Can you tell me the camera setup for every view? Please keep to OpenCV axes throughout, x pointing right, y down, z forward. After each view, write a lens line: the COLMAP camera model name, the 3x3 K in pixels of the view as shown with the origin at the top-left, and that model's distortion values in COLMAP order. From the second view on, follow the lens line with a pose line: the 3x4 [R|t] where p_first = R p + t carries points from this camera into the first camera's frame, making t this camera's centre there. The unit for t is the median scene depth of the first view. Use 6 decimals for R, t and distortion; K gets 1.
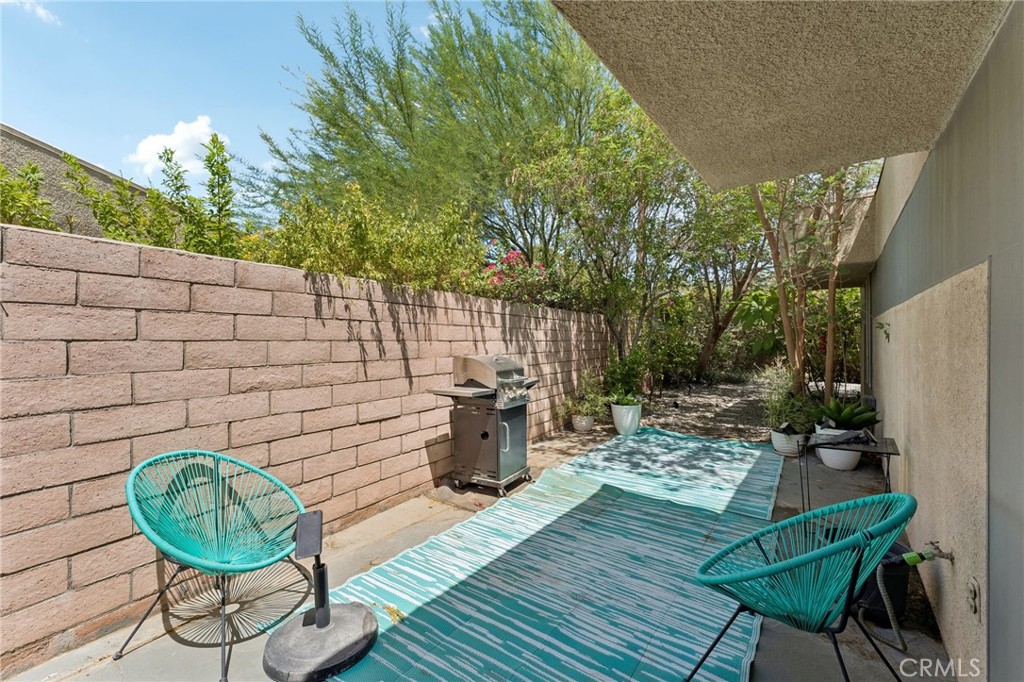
lens RADIAL K [[426.2, 0, 507.9], [0, 426.2, 336.8], [0, 0, 1]] dist [0.002212, -0.000059]
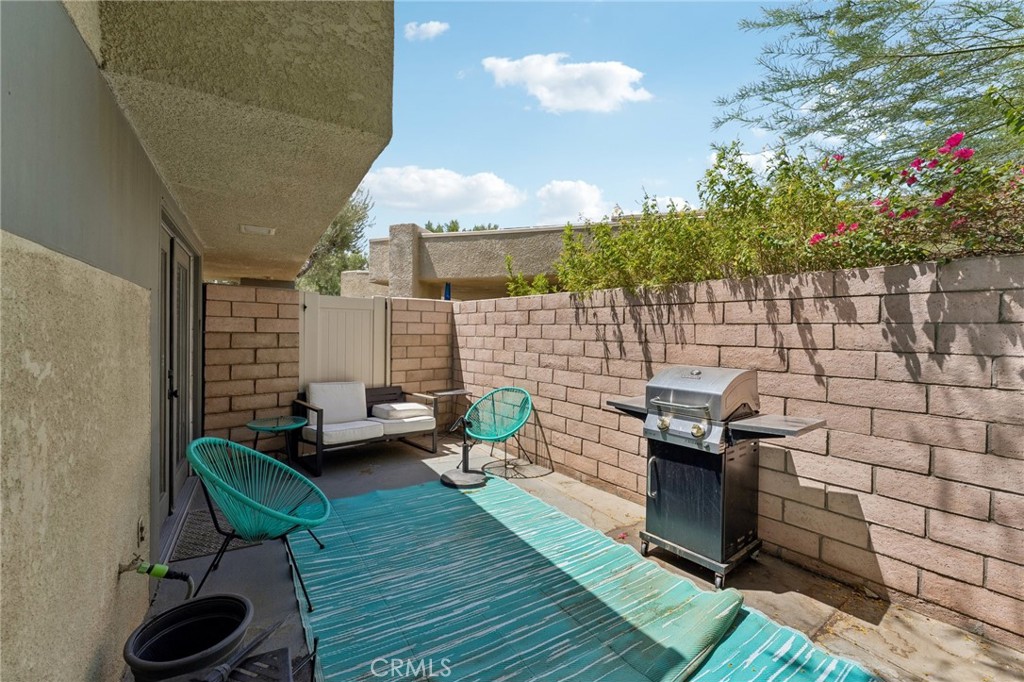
lens RADIAL K [[426.2, 0, 494.5], [0, 426.2, 328.0], [0, 0, 1]] dist [0.002212, -0.000059]
pose [[-0.385109, -0.008449, -0.922832, 0.822910], [-0.002837, 0.999964, -0.007971, -0.015755], [0.922867, -0.000452, -0.385119, 1.087714]]
